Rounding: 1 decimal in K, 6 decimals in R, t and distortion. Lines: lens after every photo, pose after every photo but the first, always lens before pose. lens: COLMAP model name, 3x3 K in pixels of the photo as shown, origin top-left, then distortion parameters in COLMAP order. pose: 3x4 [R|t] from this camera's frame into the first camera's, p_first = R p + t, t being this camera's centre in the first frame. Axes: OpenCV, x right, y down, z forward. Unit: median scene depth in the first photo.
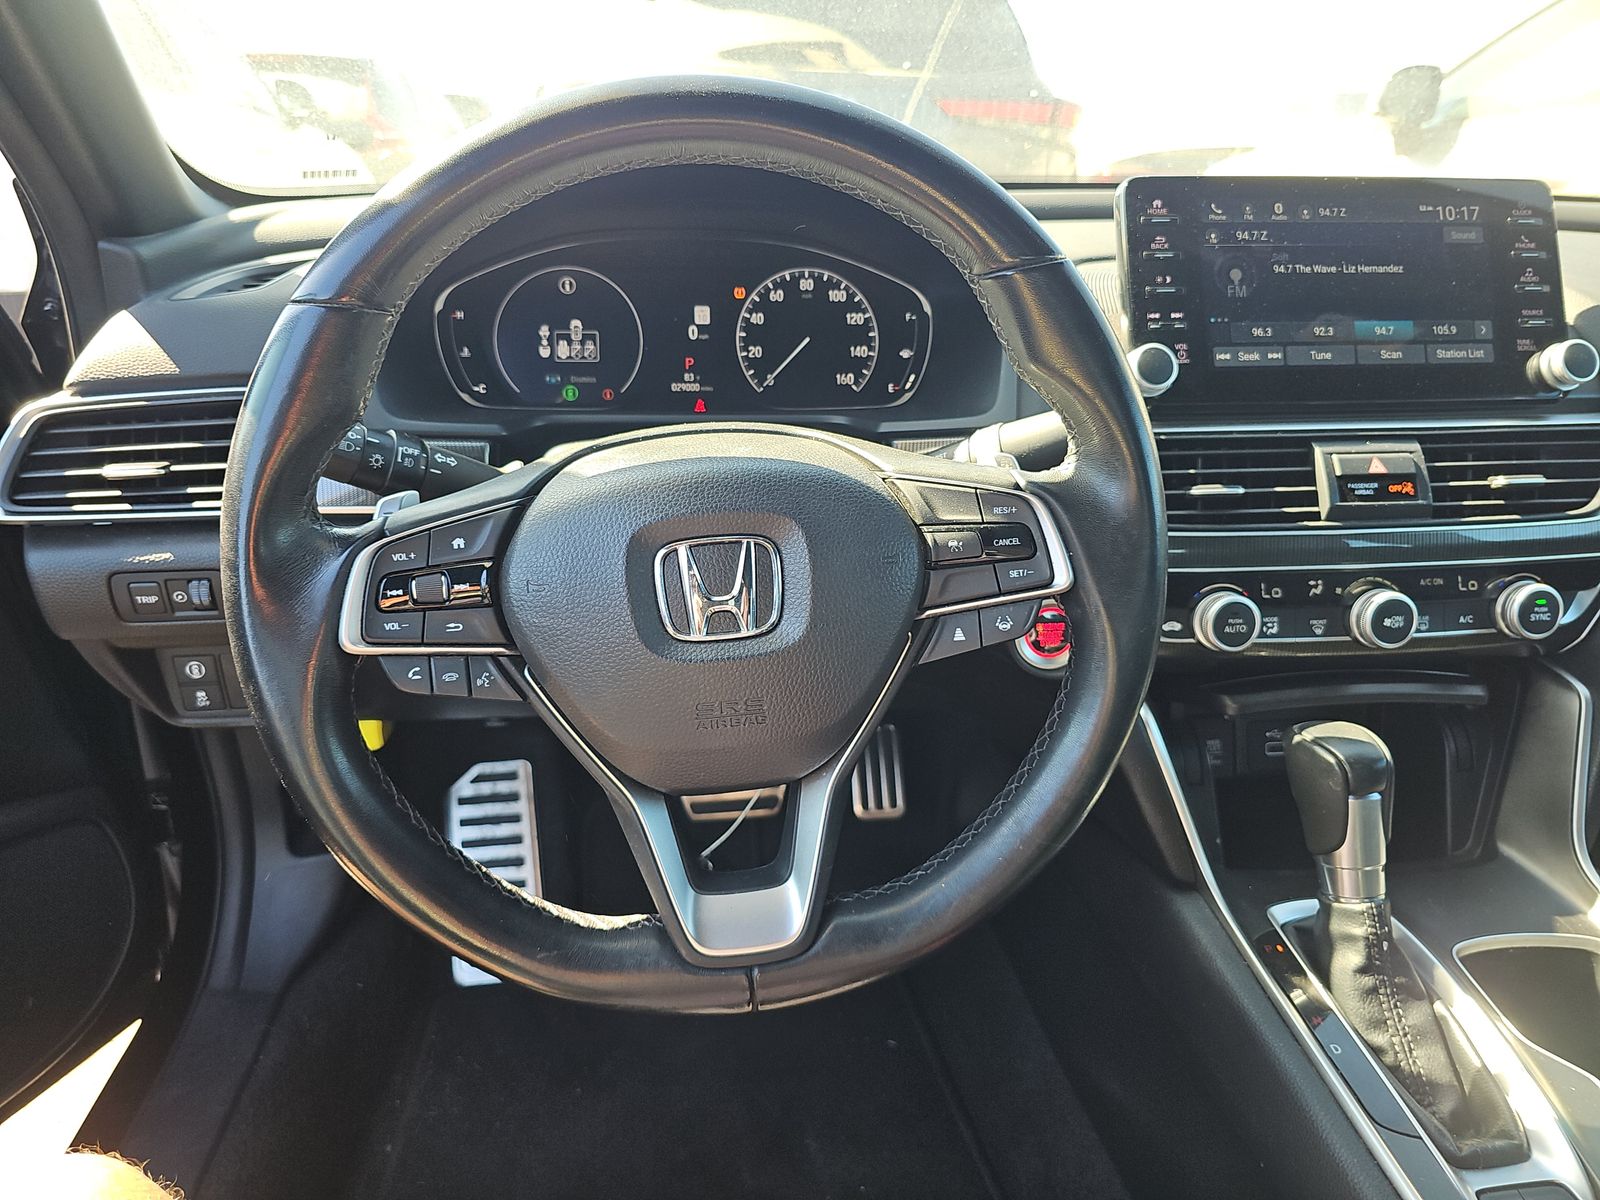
lens RADIAL K [[1099.0, 0, 796.3], [0, 1099.0, 587.3], [0, 0, 1]] dist [0.026442, -0.023834]
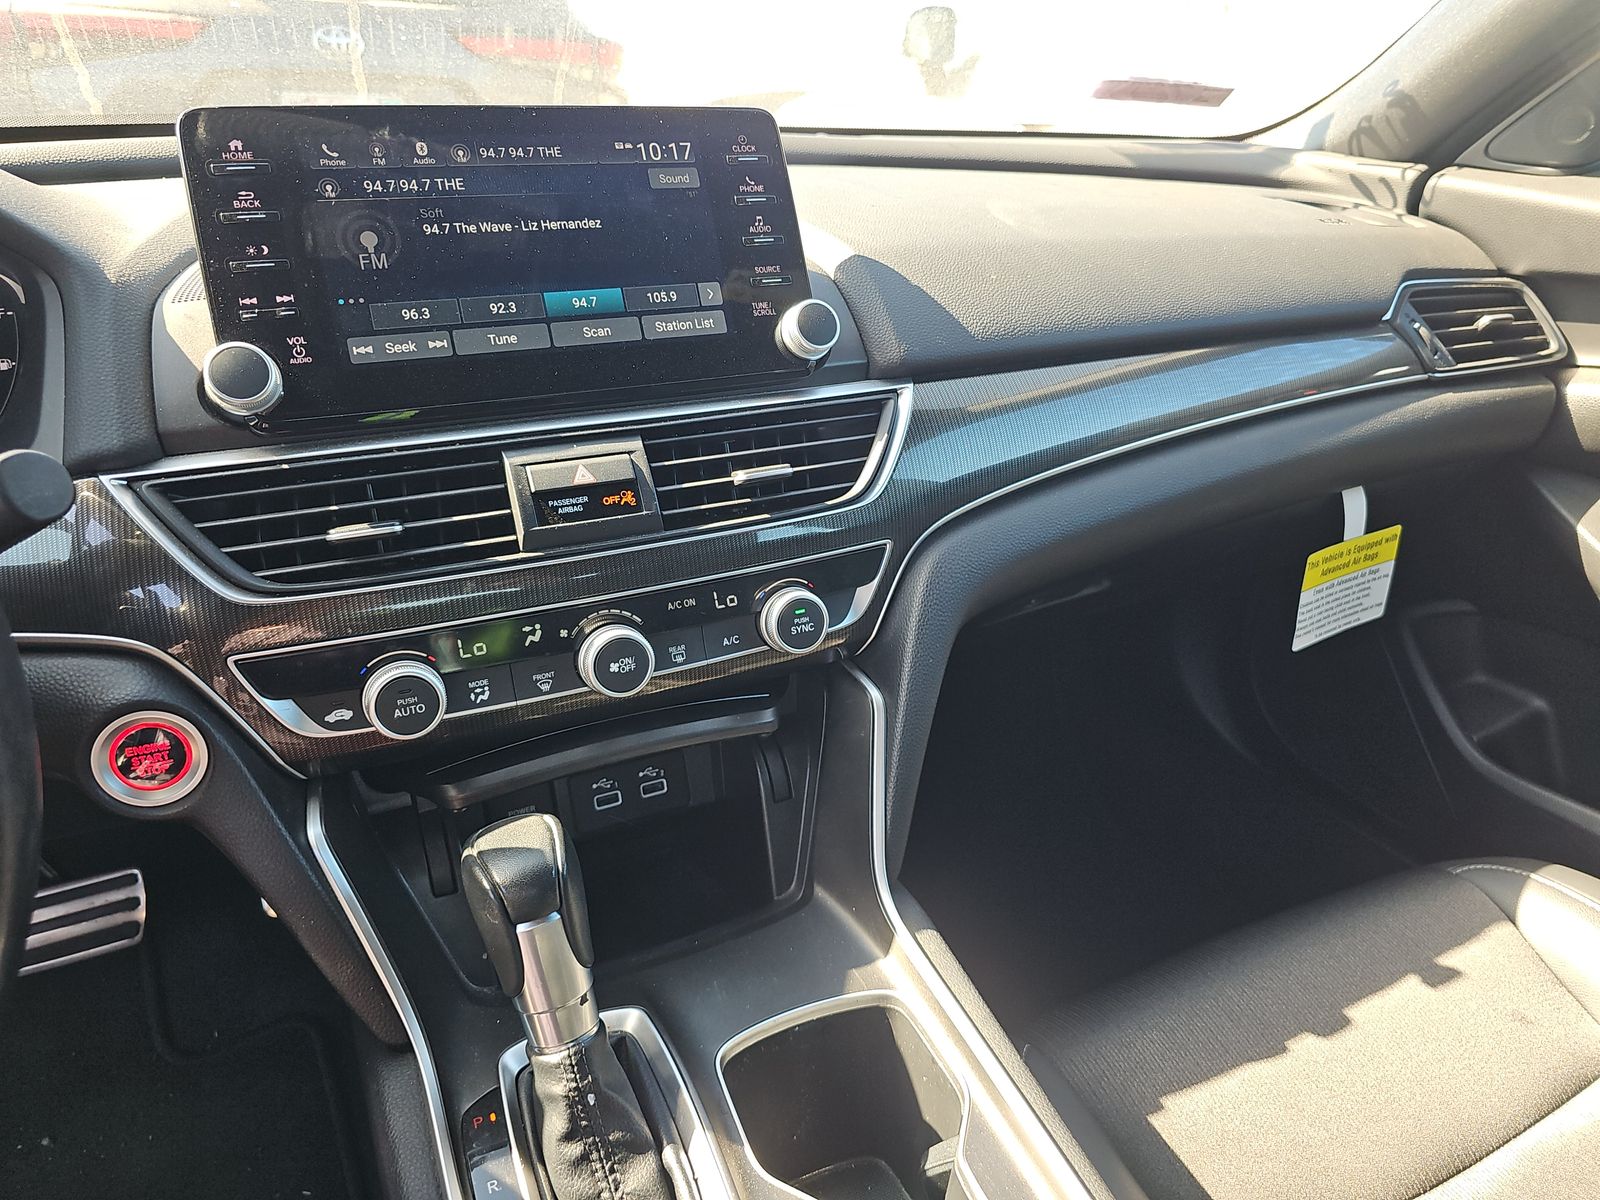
lens RADIAL K [[1099.0, 0, 803.9], [0, 1099.0, 599.0], [0, 0, 1]] dist [0.026442, -0.023834]
pose [[0.948439, -0.139175, 0.284770, 0.447638], [0.124832, 0.989845, 0.068006, -0.056158], [-0.291343, -0.028951, 0.956180, 0.191593]]
